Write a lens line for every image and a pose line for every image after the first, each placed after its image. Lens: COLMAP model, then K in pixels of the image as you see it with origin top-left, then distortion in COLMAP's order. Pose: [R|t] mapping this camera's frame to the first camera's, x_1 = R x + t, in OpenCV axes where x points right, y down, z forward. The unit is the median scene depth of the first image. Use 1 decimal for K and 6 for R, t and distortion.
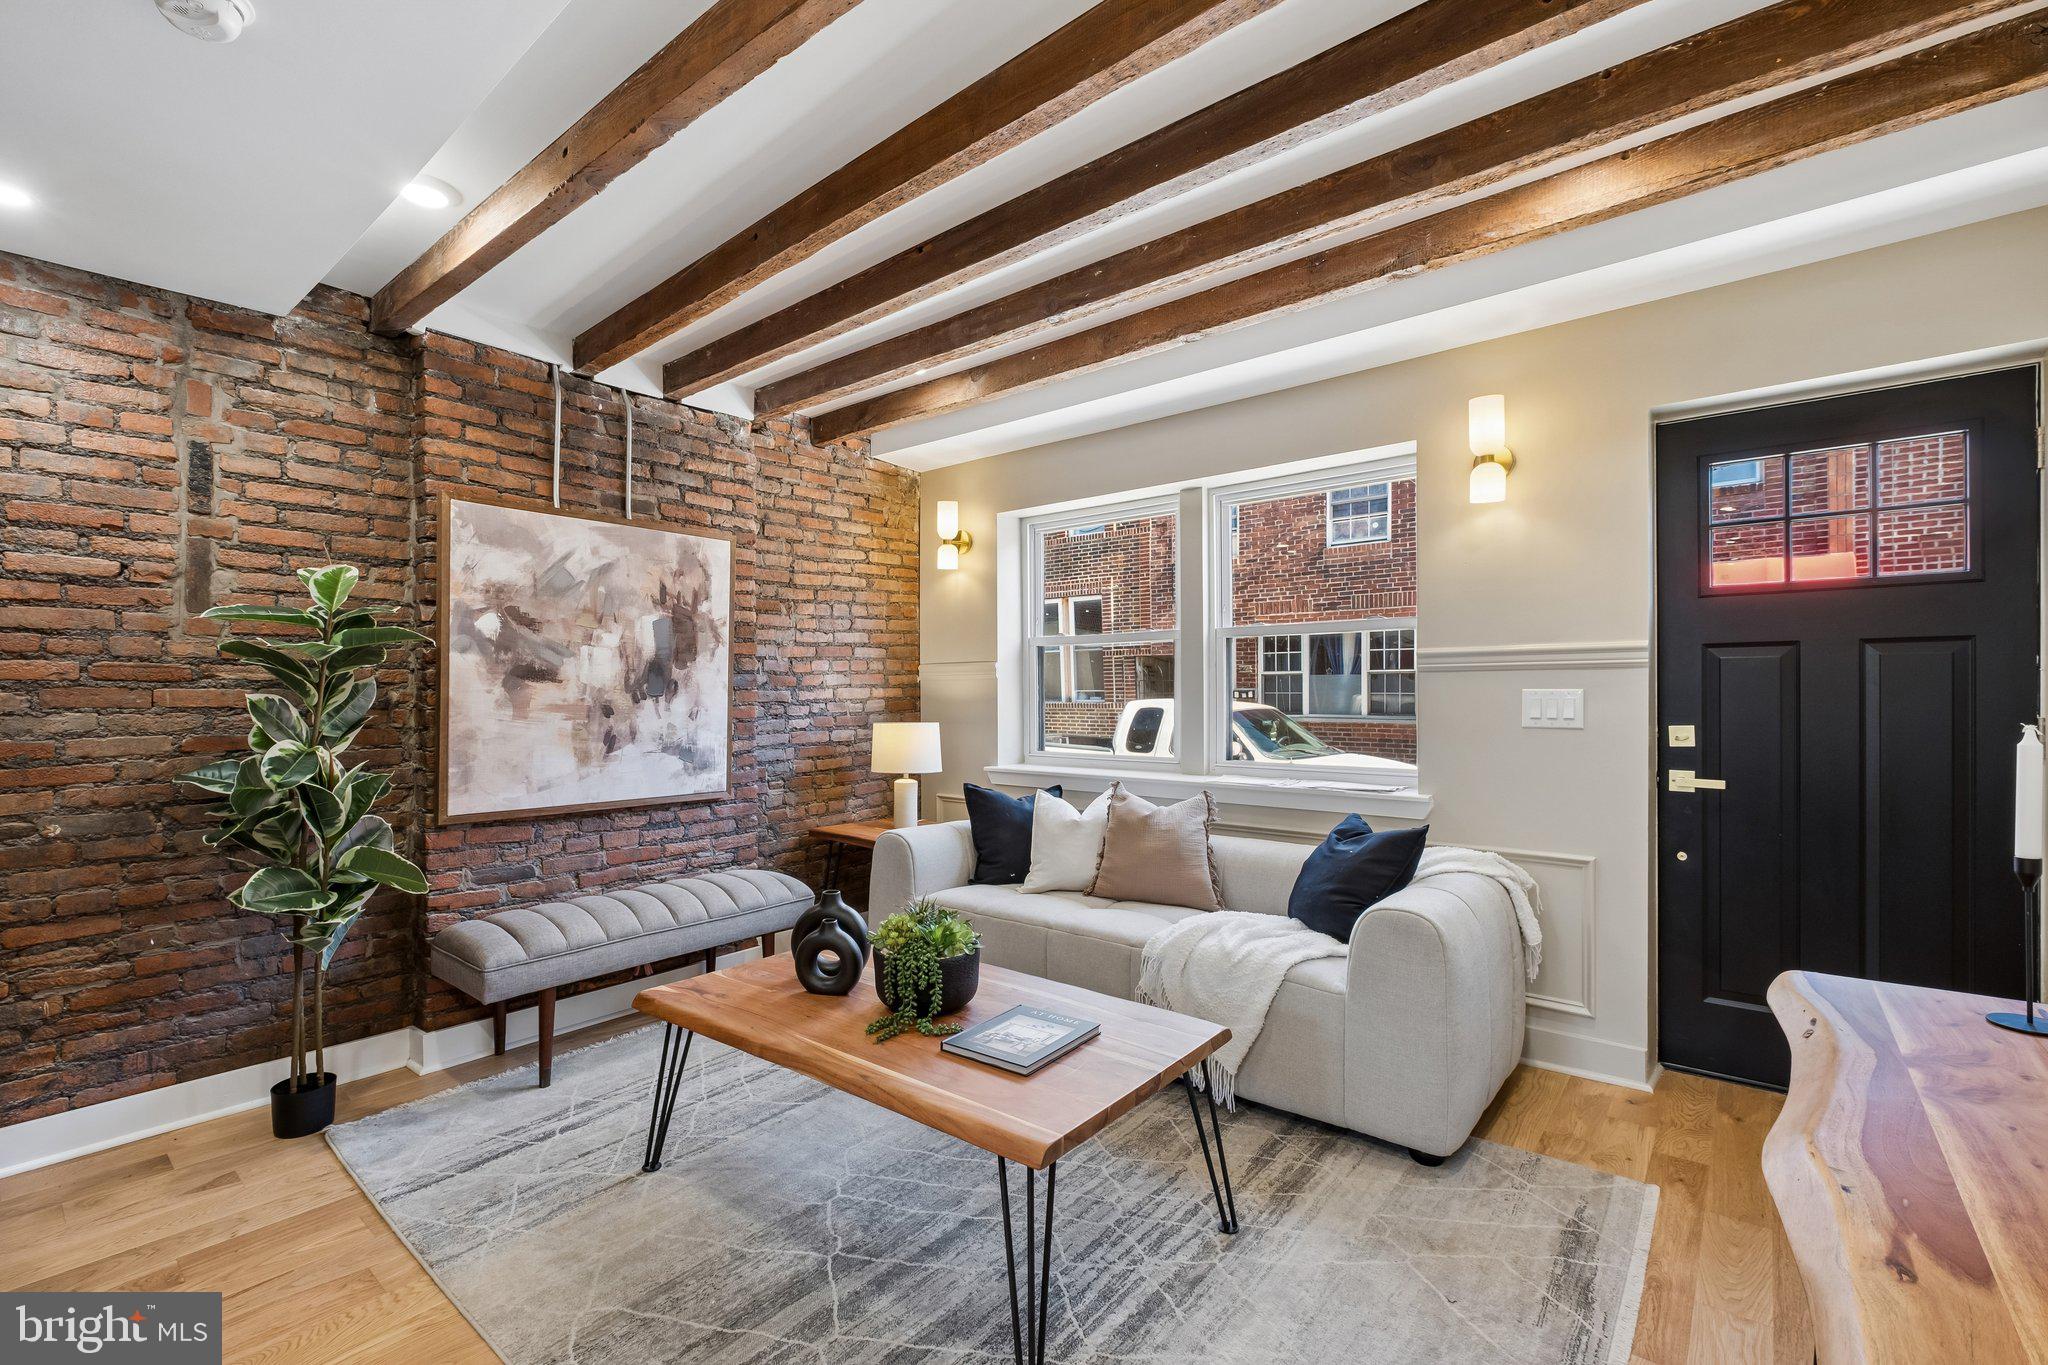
lens RADIAL K [[907.3, 0, 1011.4], [0, 907.3, 698.7], [0, 0, 1]] dist [-0.005505, -0.000433]
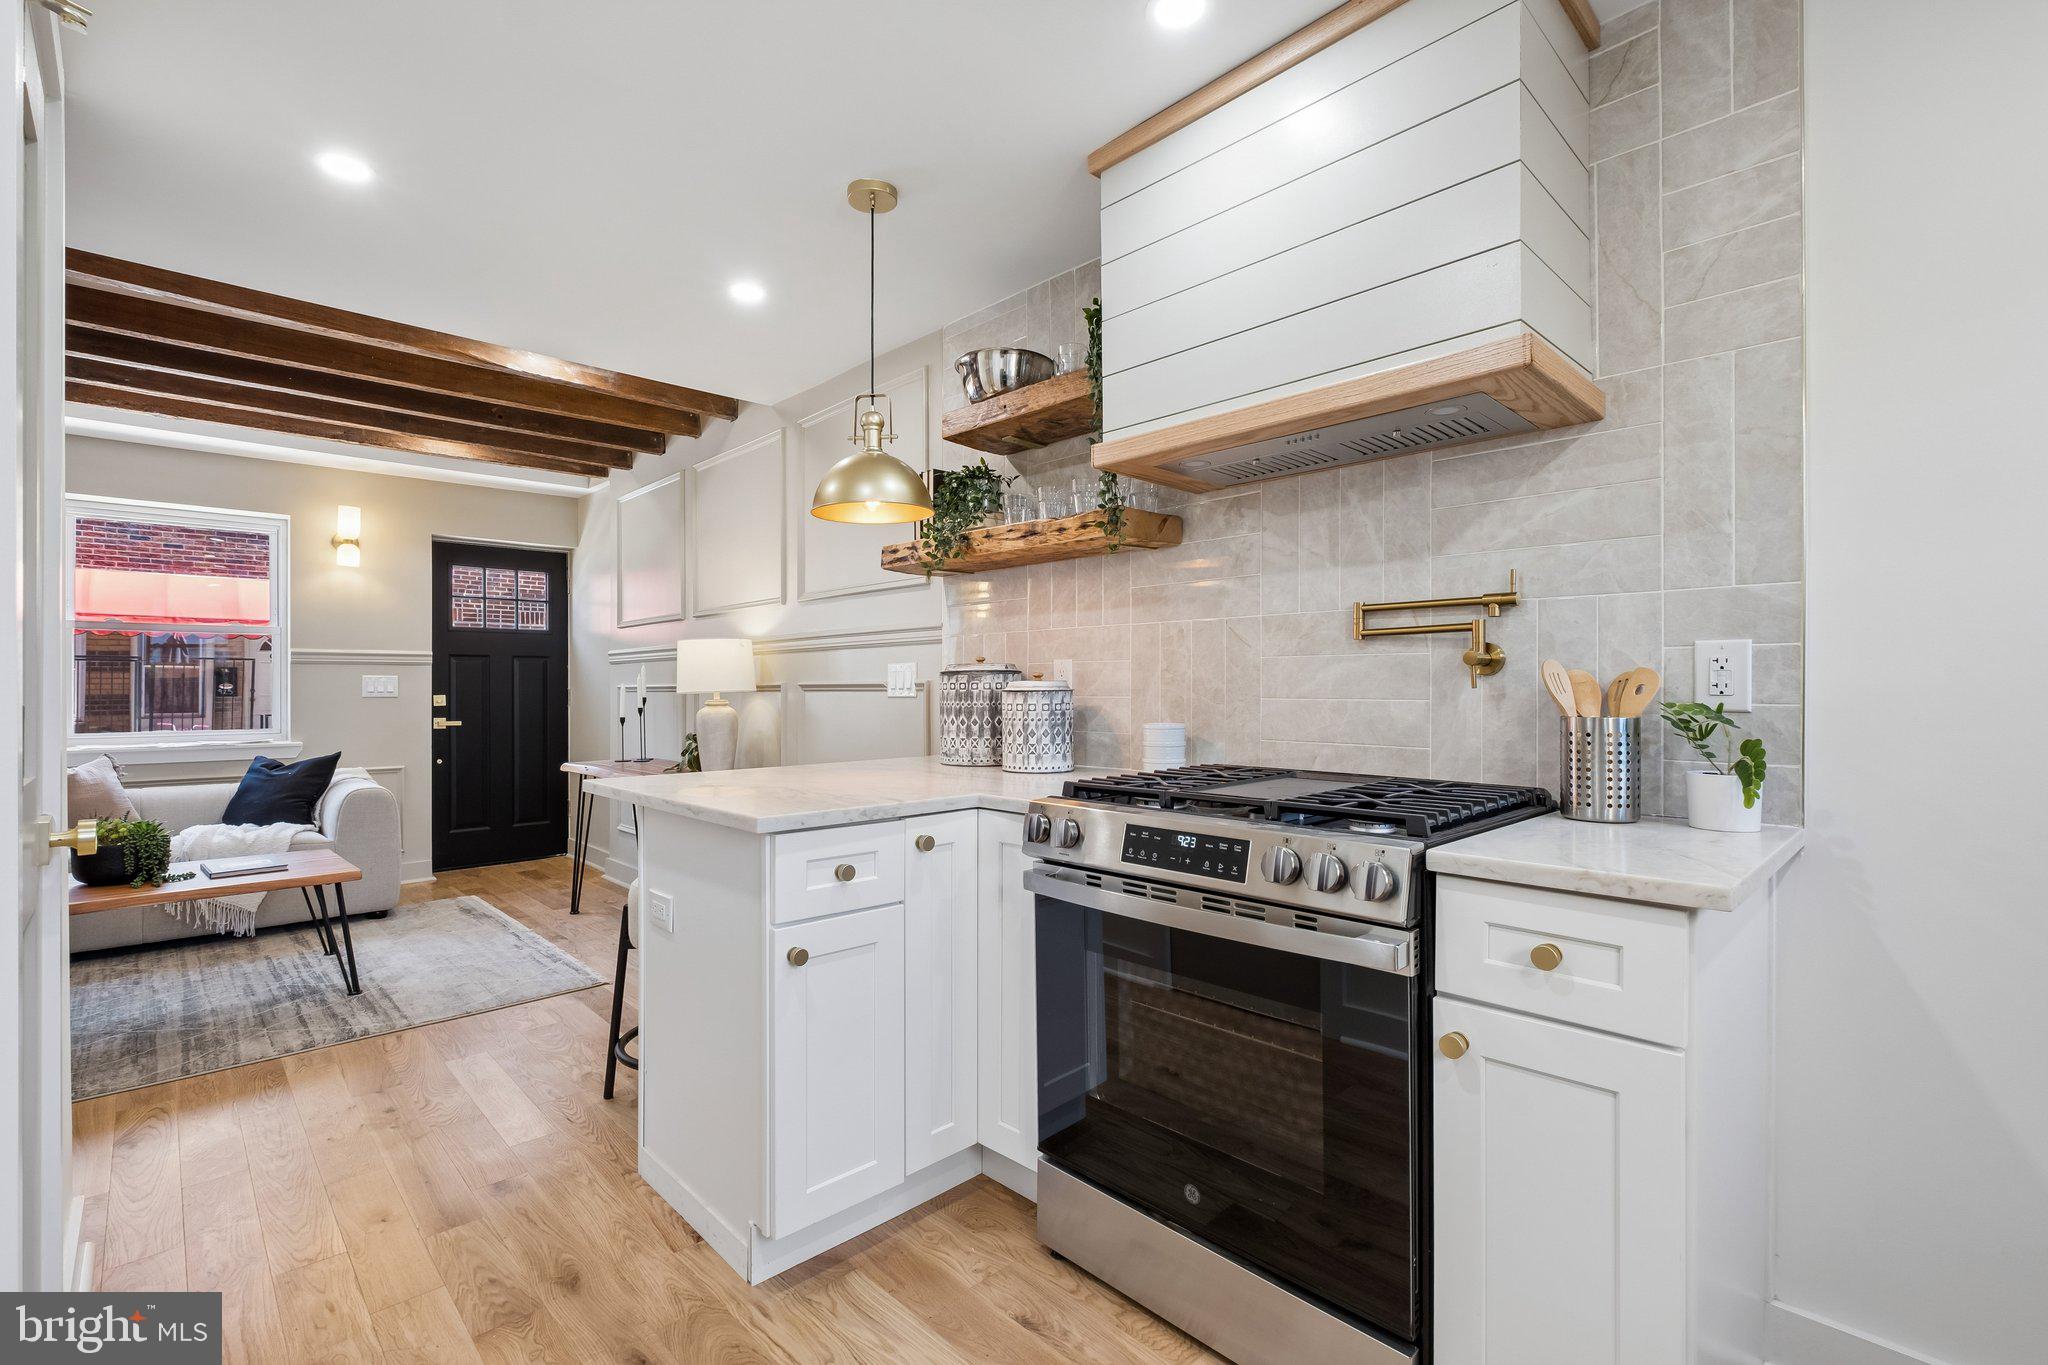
lens RADIAL K [[907.3, 0, 1014.9], [0, 907.3, 686.3], [0, 0, 1]] dist [-0.005505, -0.000433]
pose [[0.117731, 0.001793, 0.993044, -1.096915], [0.009593, 0.999950, -0.002943, 0.028963], [-0.992999, 0.009872, 0.117708, -0.491593]]
